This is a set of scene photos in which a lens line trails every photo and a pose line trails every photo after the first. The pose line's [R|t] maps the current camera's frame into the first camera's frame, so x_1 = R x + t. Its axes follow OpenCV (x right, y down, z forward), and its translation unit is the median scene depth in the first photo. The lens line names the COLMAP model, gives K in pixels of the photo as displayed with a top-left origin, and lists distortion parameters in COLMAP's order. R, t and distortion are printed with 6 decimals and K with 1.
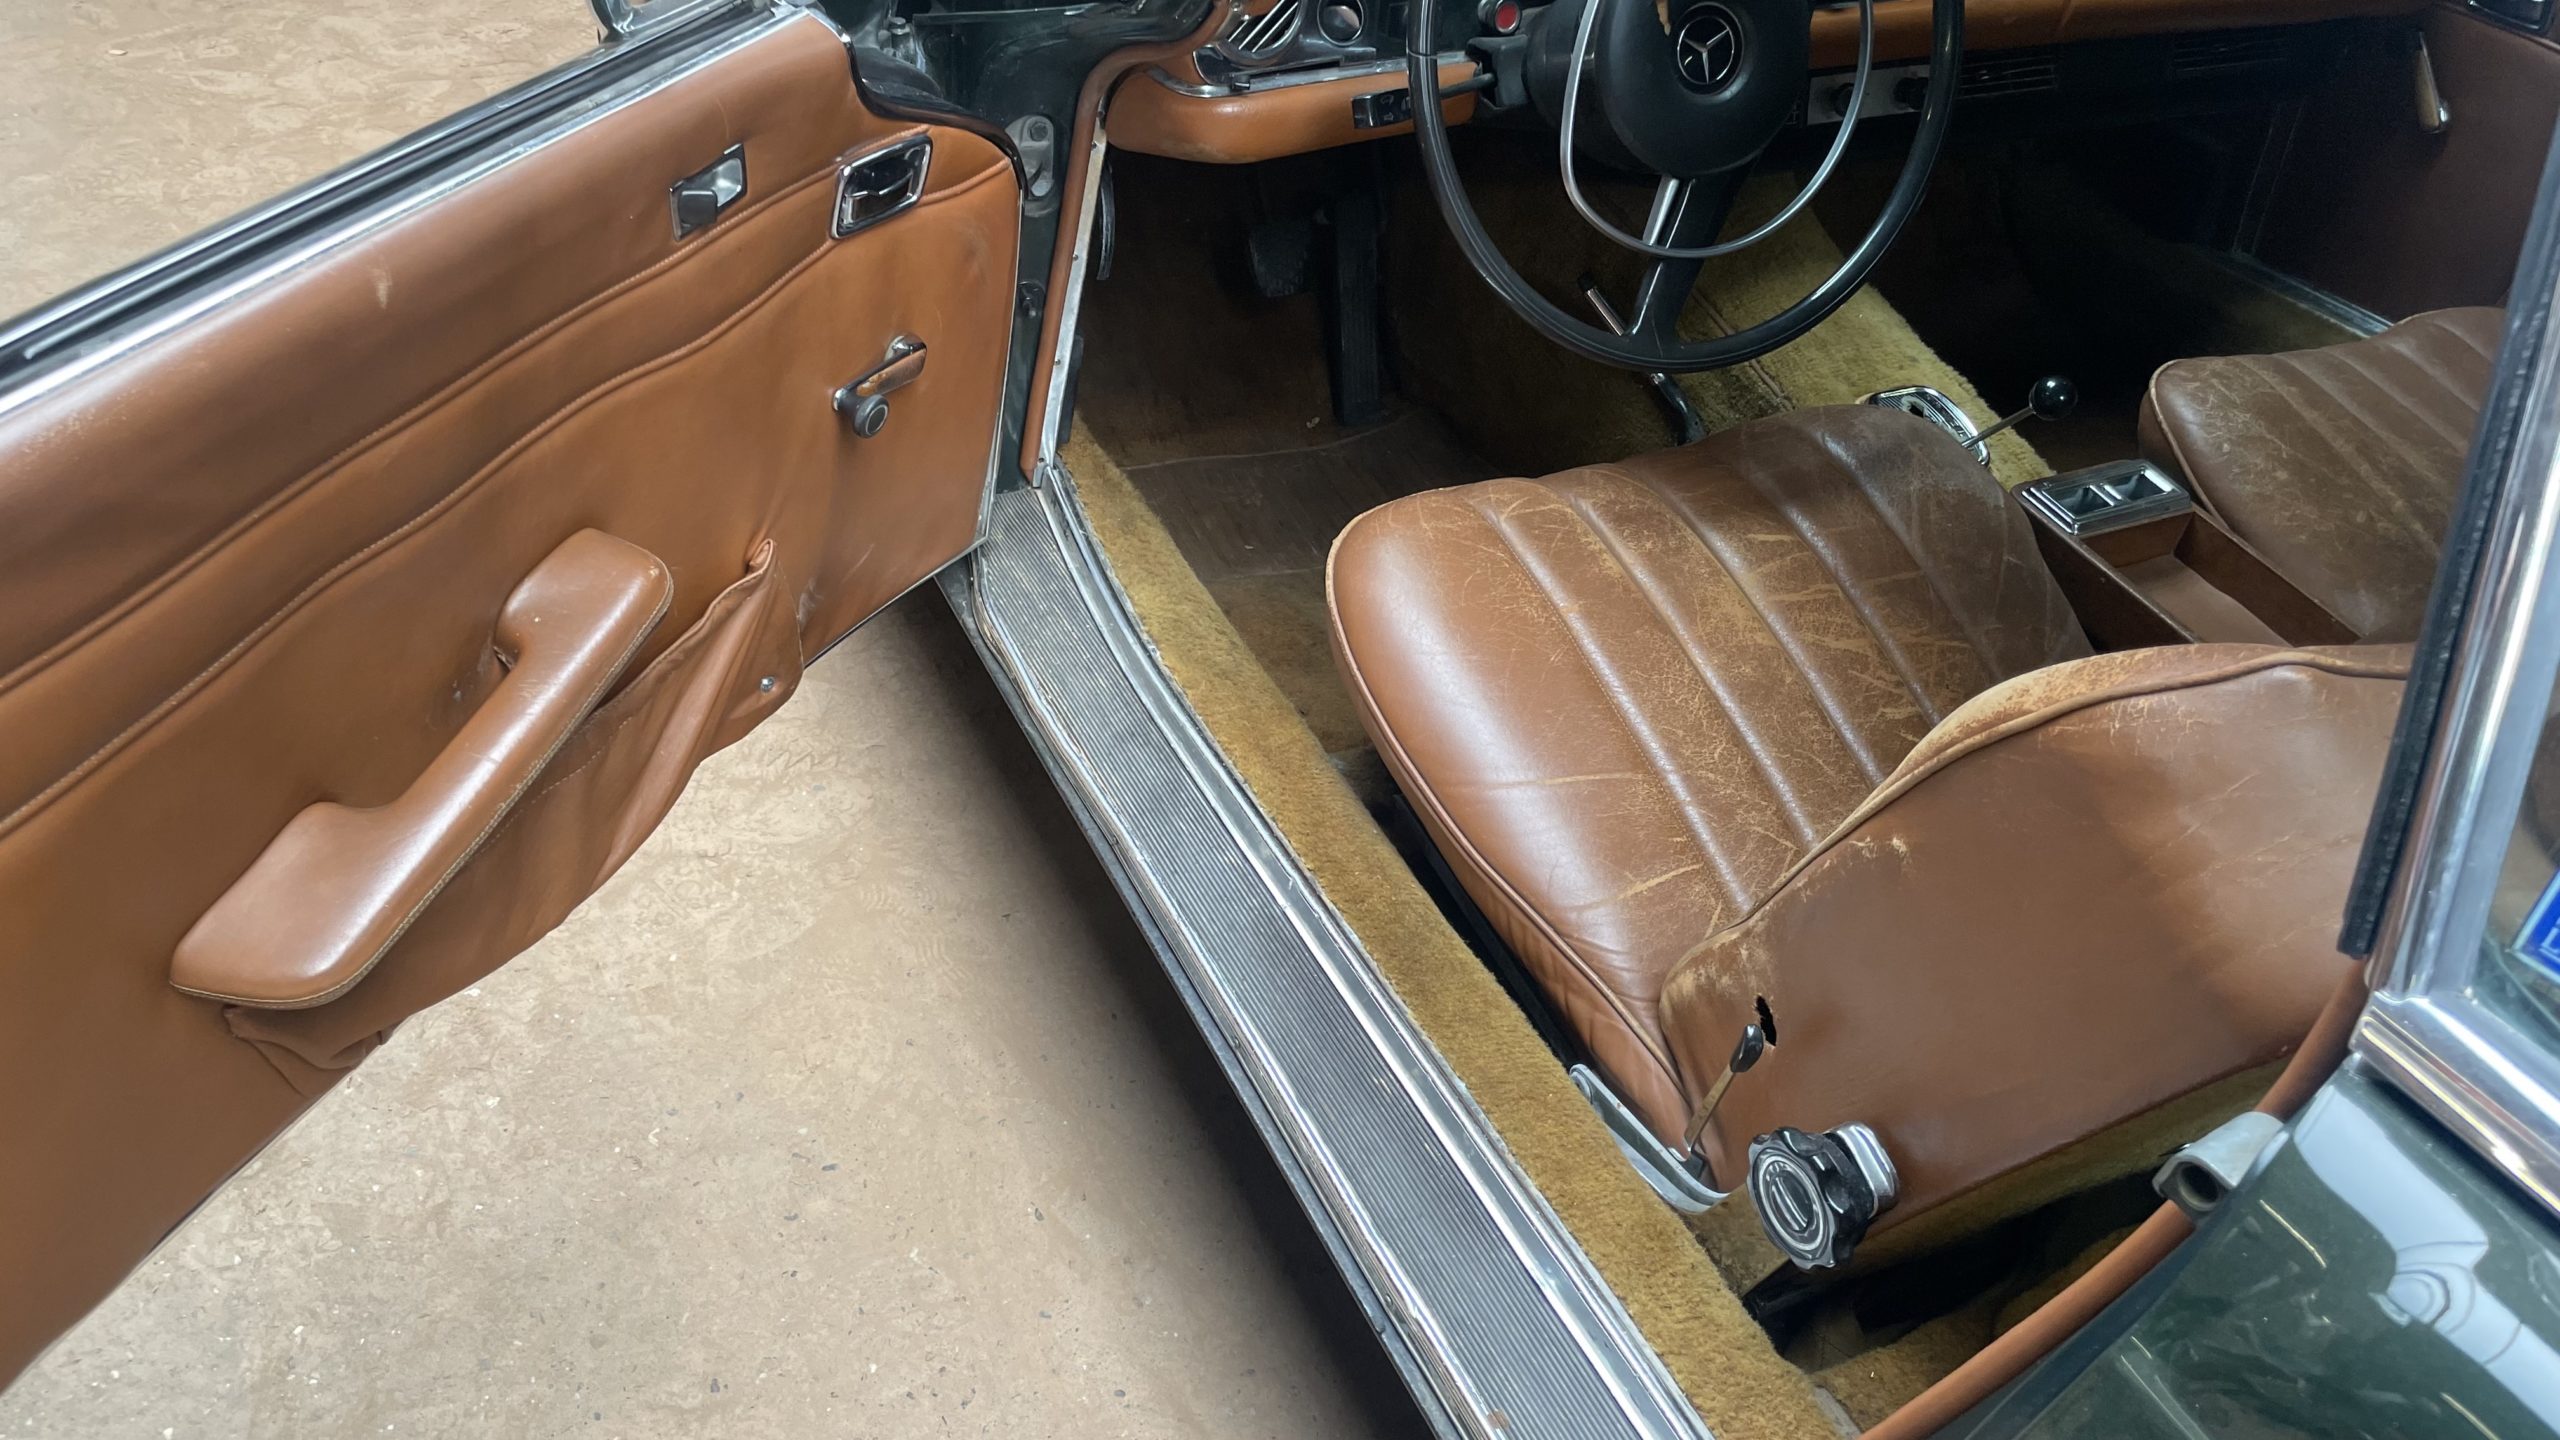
lens RADIAL K [[2030.8, 0, 1272.6], [0, 2030.8, 680.8], [0, 0, 1]] dist [0.099007, -0.106141]
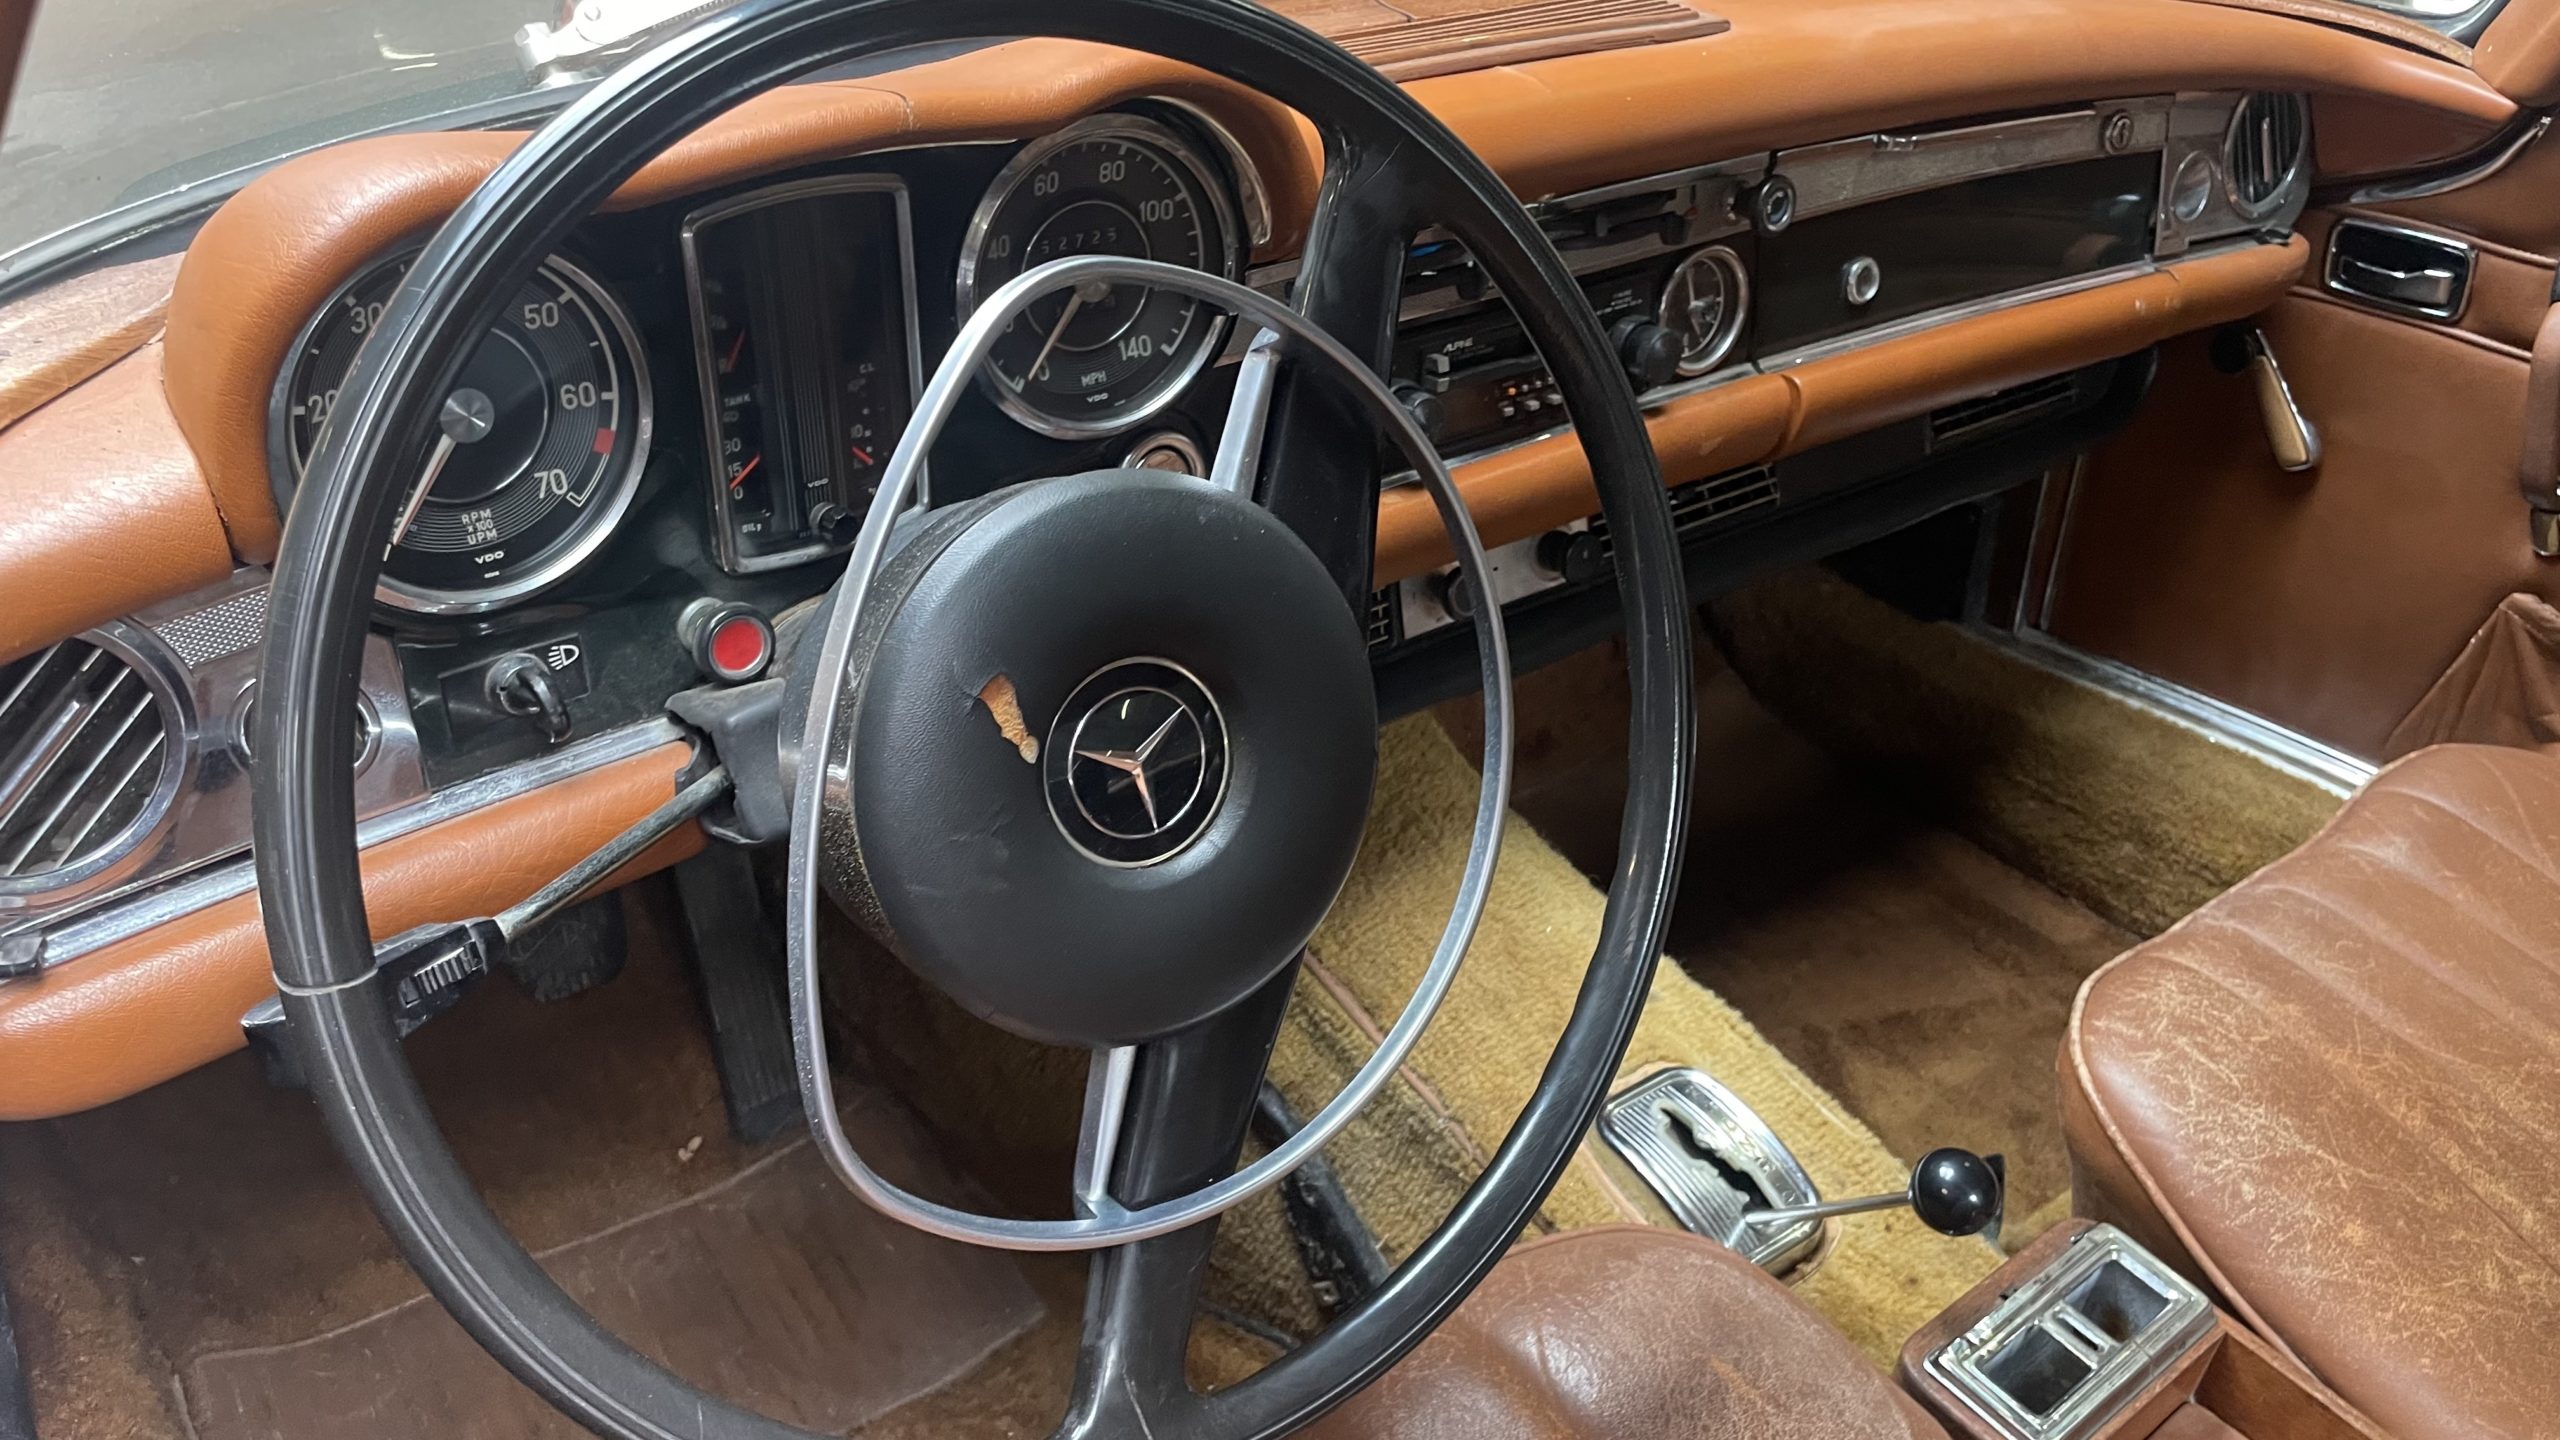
lens RADIAL K [[1972.9, 0, 1272.5], [0, 1972.9, 711.7], [0, 0, 1]] dist [0.097820, -0.142557]
pose [[0.977671, -0.149381, 0.147803, 0.154188], [0.160906, 0.984534, -0.069298, -0.244680], [-0.135165, 0.091533, 0.986586, 0.510220]]
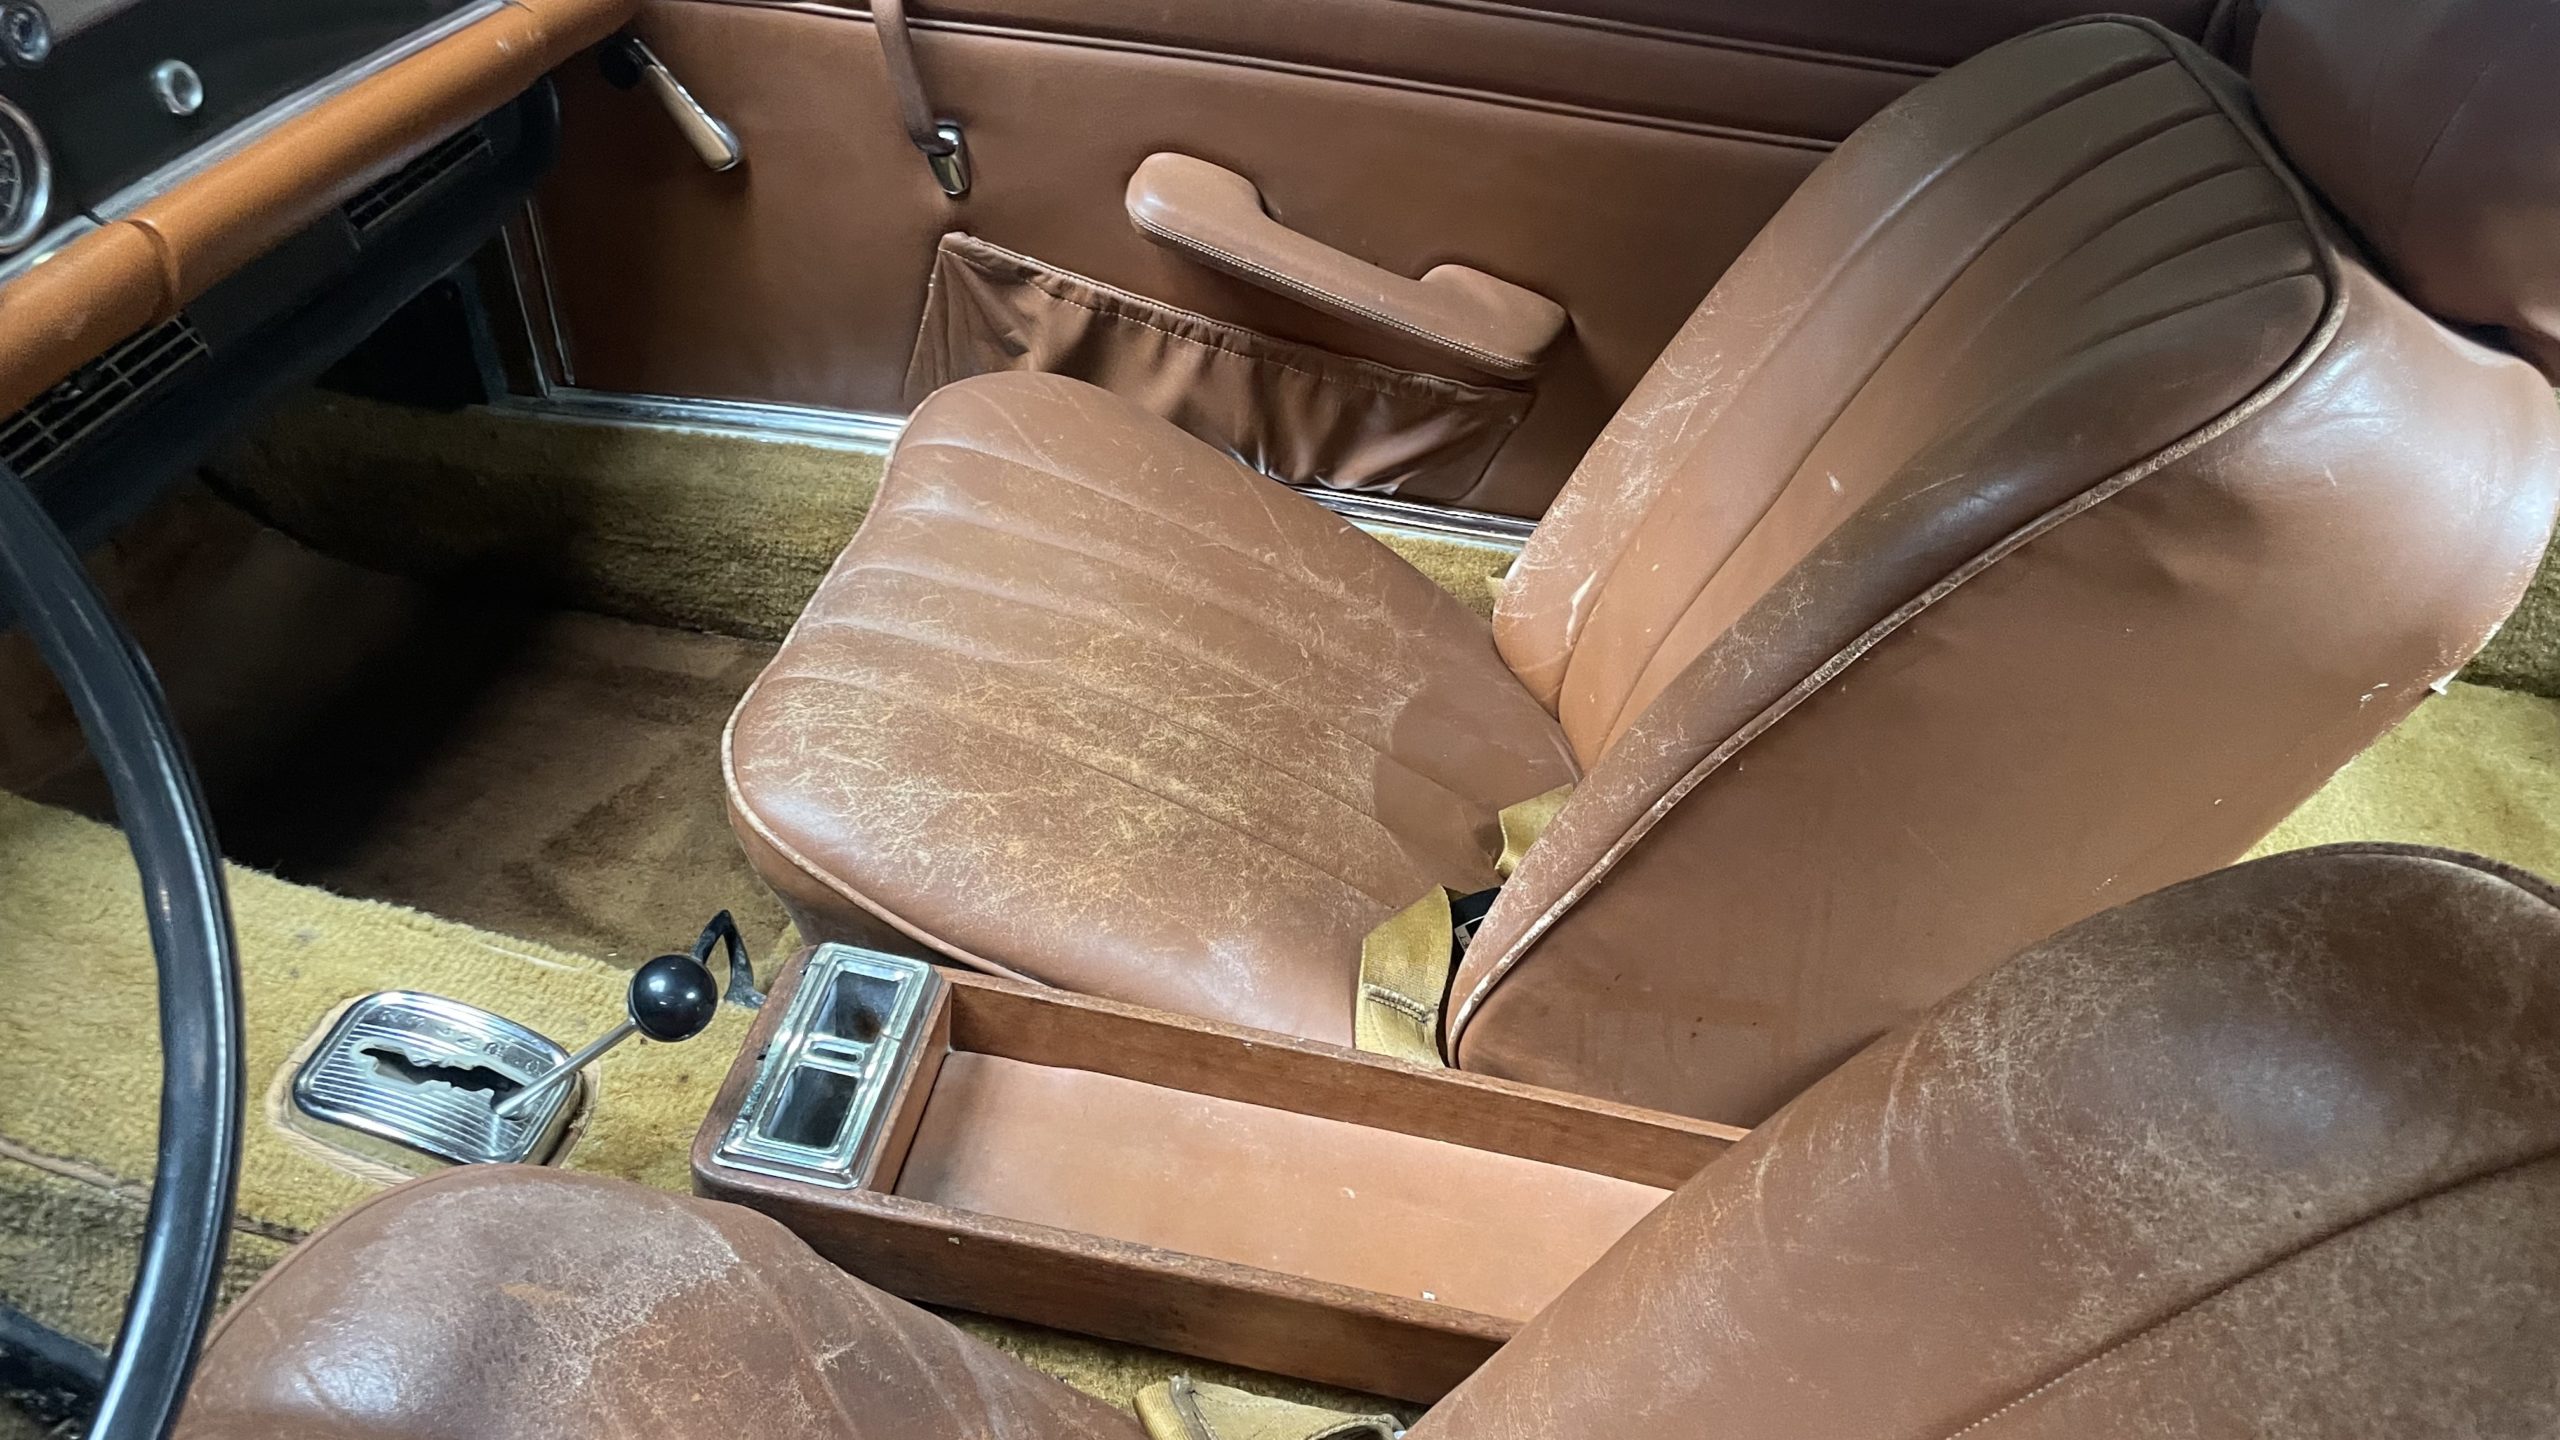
lens RADIAL K [[1958.9, 0, 1314.5], [0, 1958.9, 711.2], [0, 0, 1]] dist [0.094172, -0.134642]
pose [[0.567048, -0.528403, 0.631860, 0.193339], [0.473172, 0.836878, 0.275216, -0.253257], [-0.674215, 0.142918, 0.724575, 0.516445]]
